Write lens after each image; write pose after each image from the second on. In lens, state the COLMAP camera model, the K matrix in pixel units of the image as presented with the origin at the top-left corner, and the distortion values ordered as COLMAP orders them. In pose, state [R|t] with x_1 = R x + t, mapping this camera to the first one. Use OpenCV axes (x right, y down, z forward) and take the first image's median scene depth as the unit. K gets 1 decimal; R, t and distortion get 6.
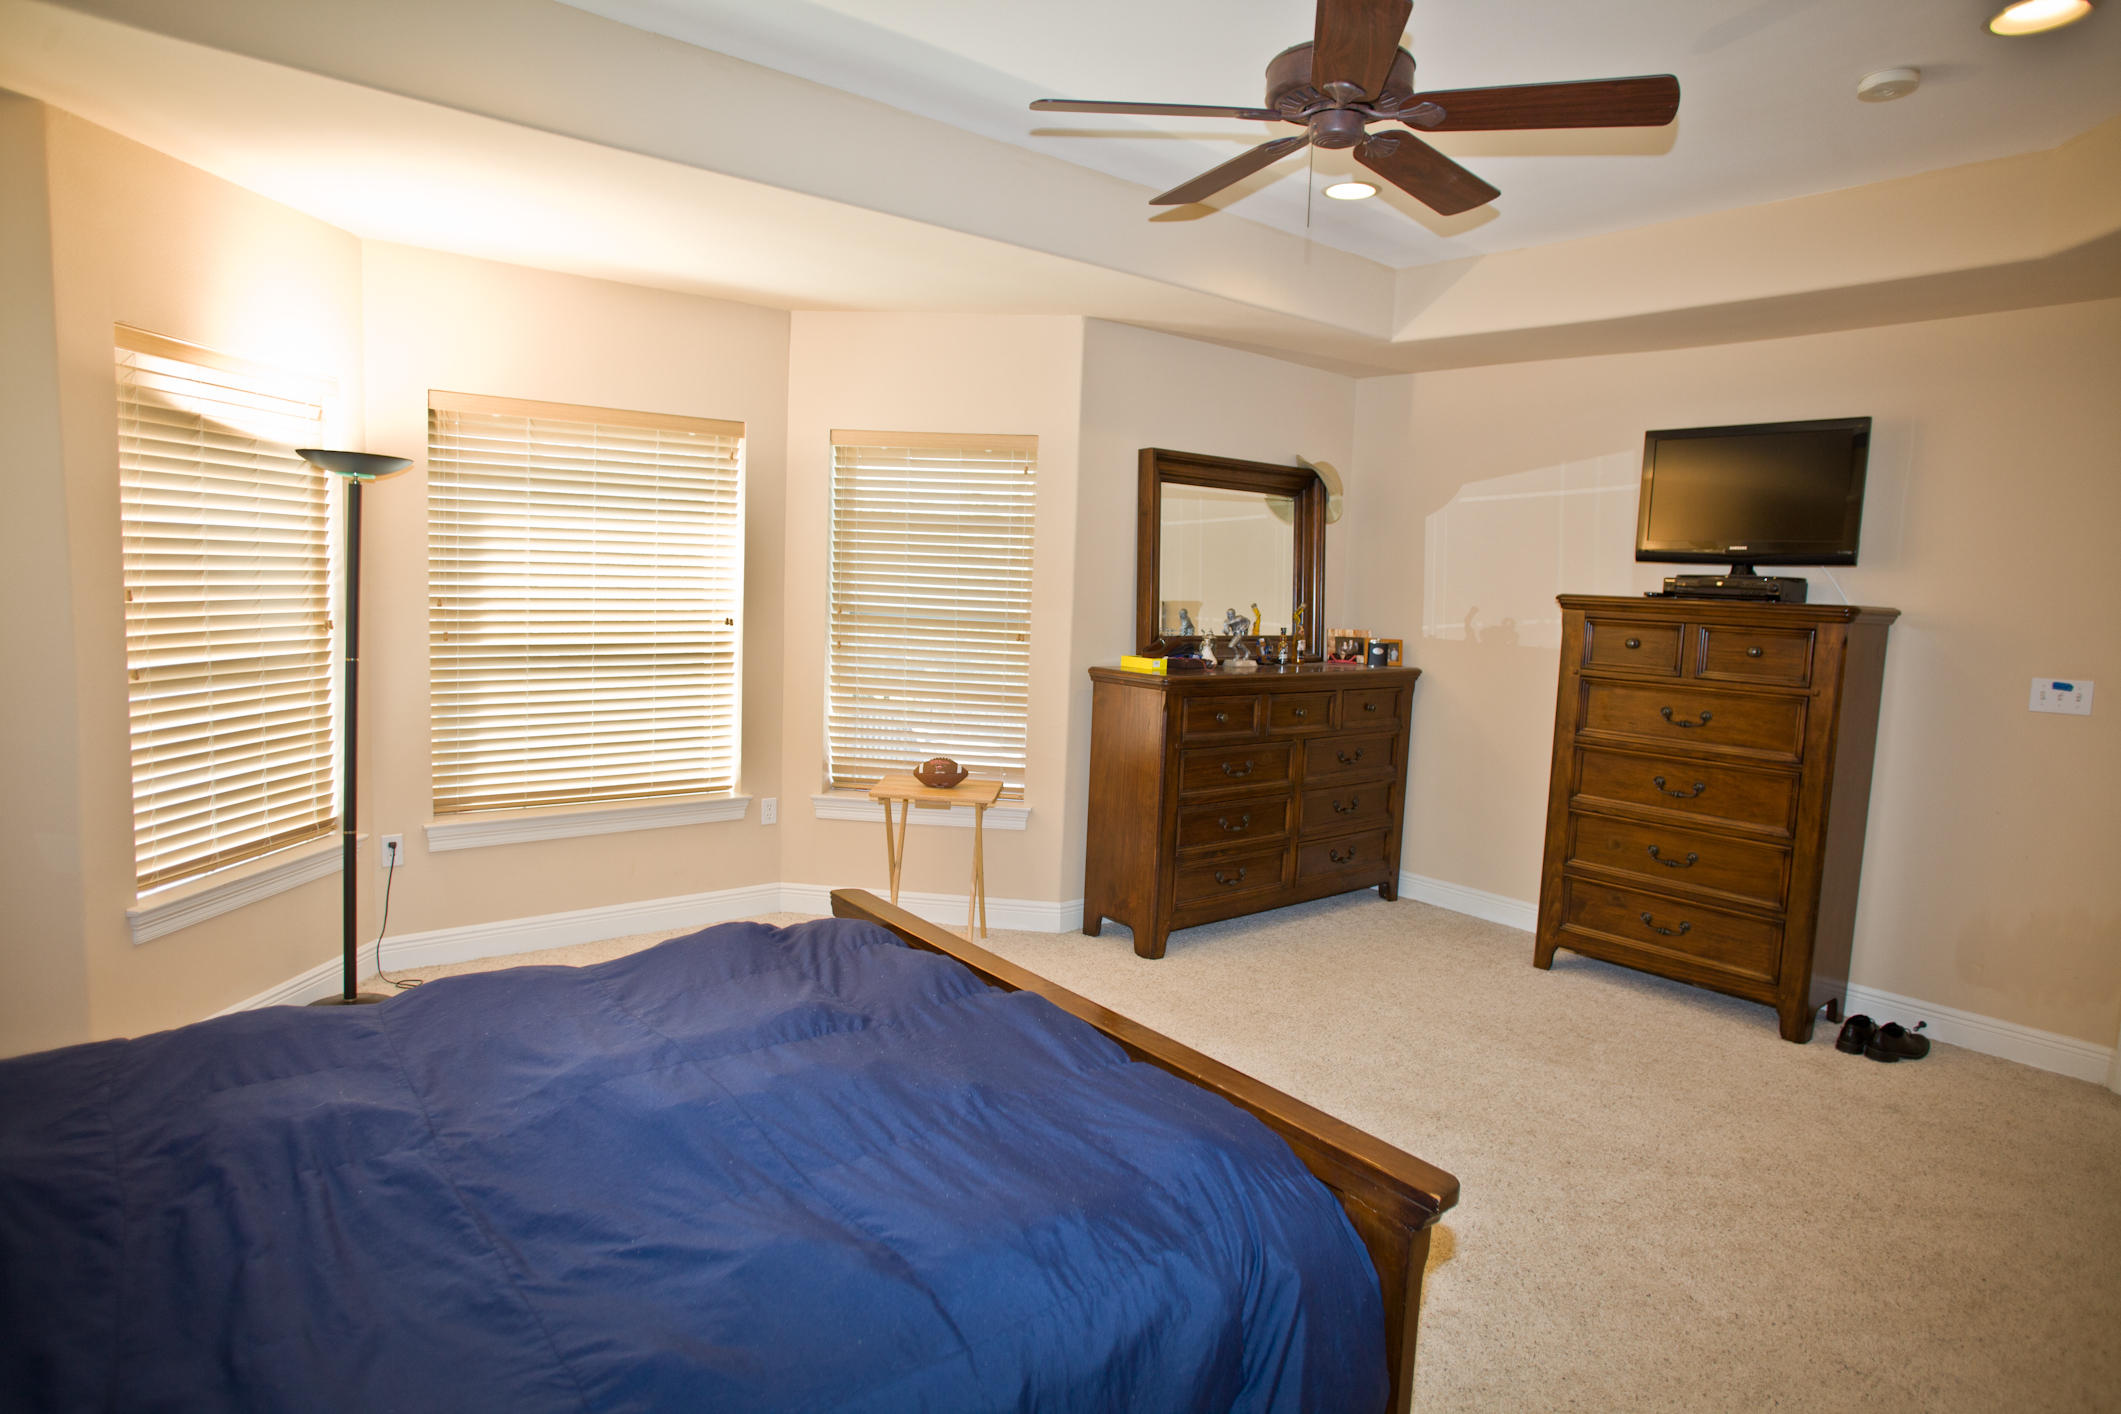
lens RADIAL K [[1281.0, 0, 1060.5], [0, 1281.0, 707.0], [0, 0, 1]] dist [-0.000391, 0.000811]
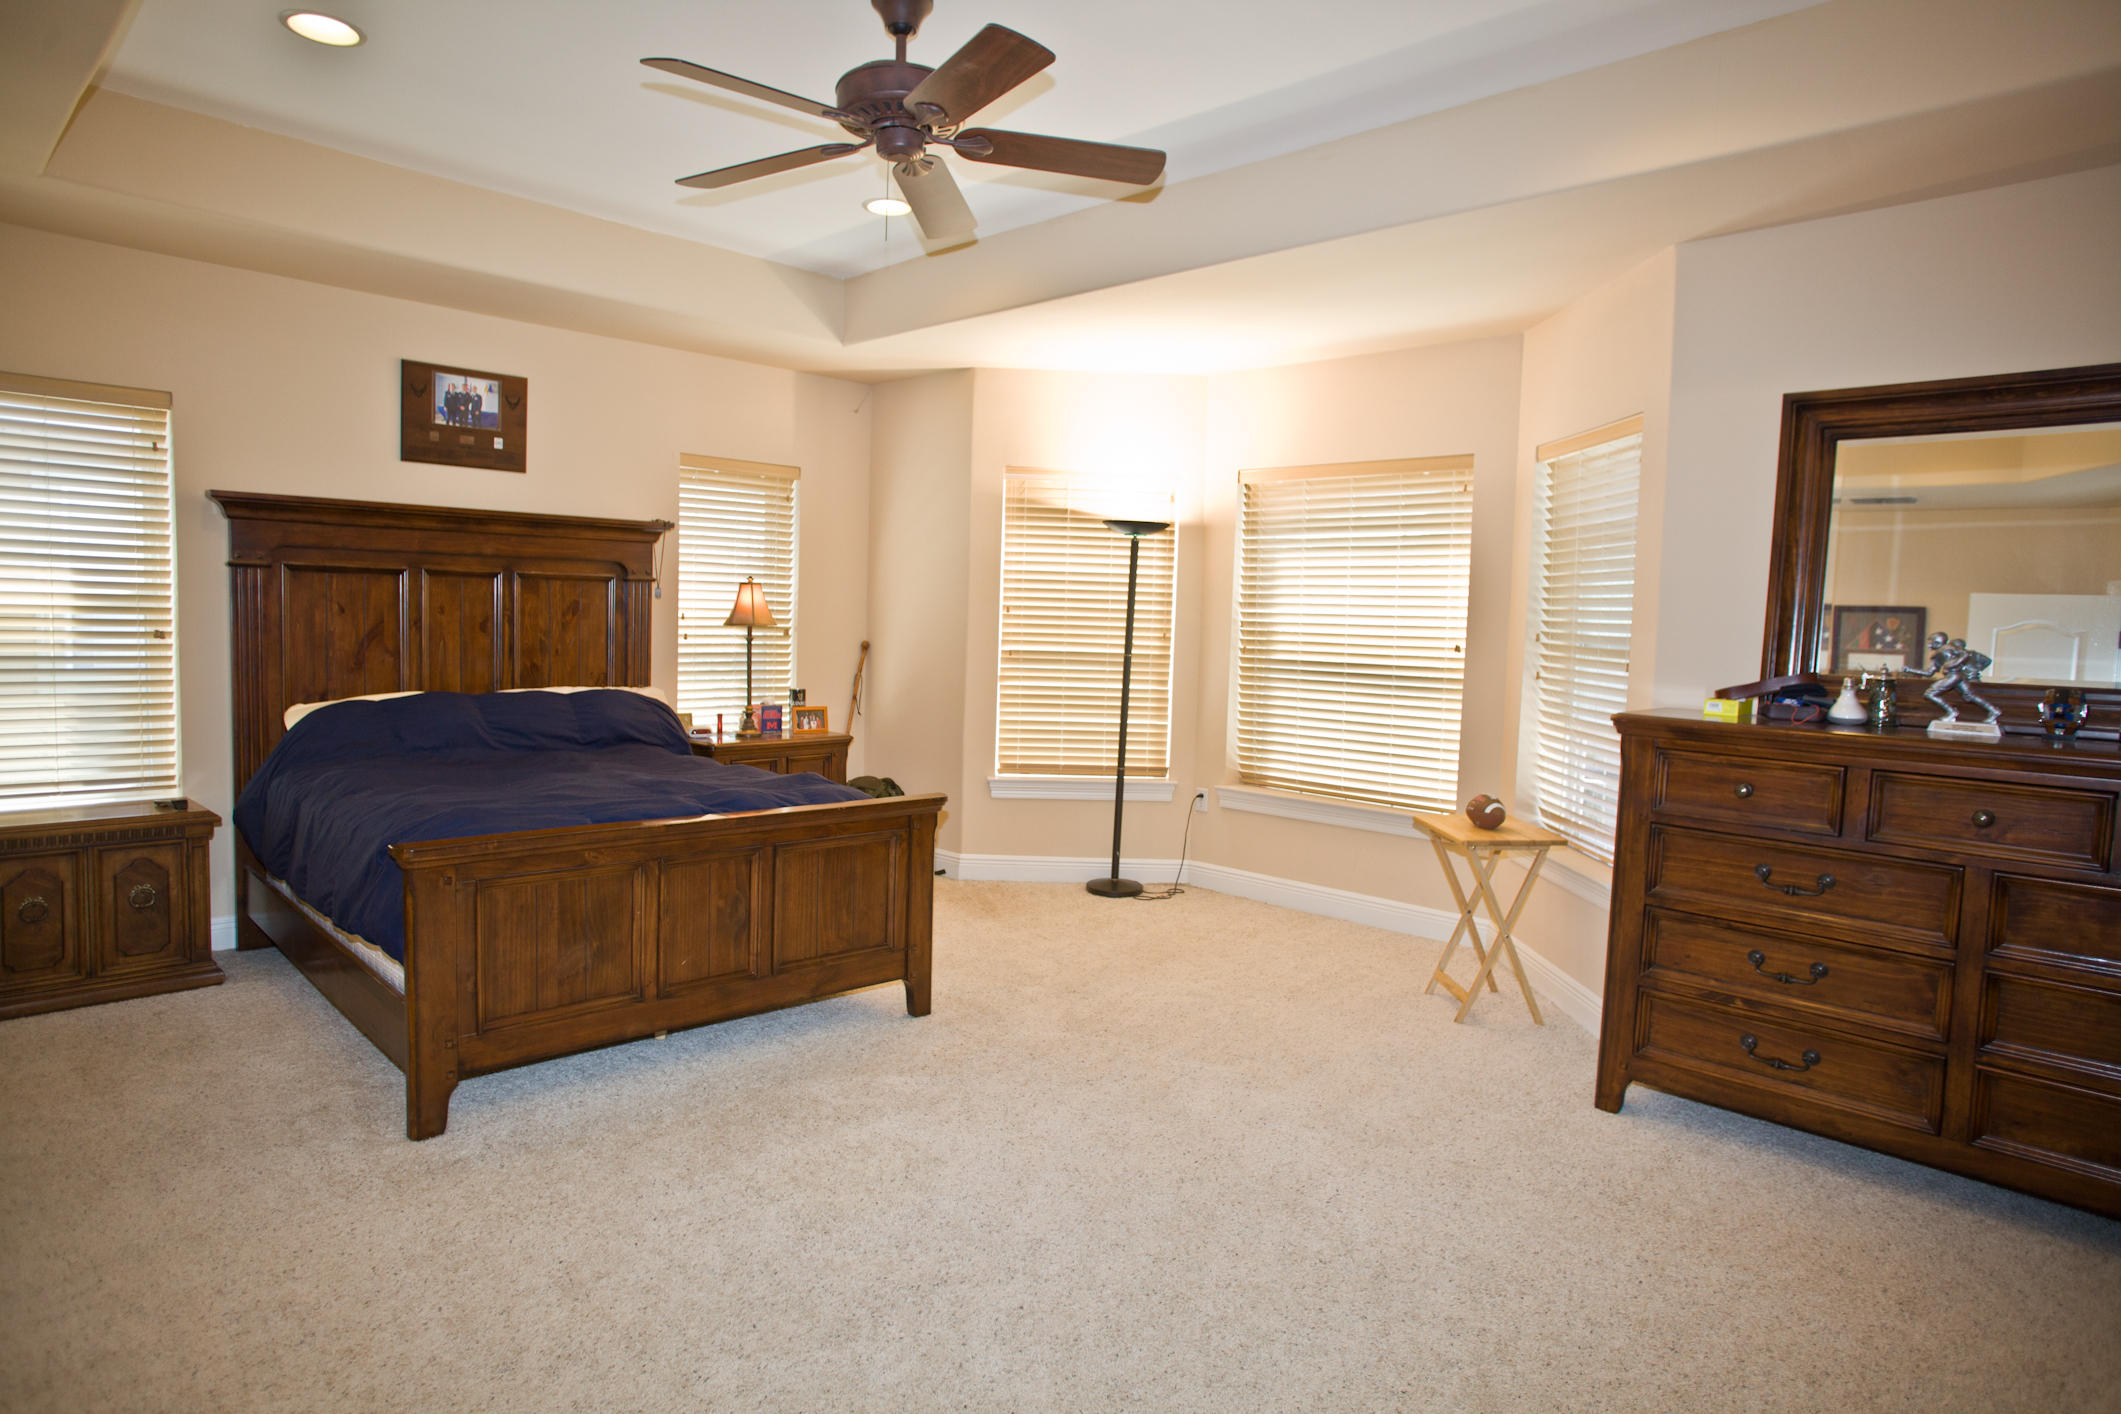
lens RADIAL K [[1238.7, 0, 1060.5], [0, 1238.7, 707.0], [0, 0, 1]] dist [-0.003428, -0.000569]
pose [[0.113325, 0.042242, -0.992660, 0.774938], [-0.138600, 0.989999, 0.026305, -0.002985], [0.983843, 0.134602, 0.118046, 0.645397]]
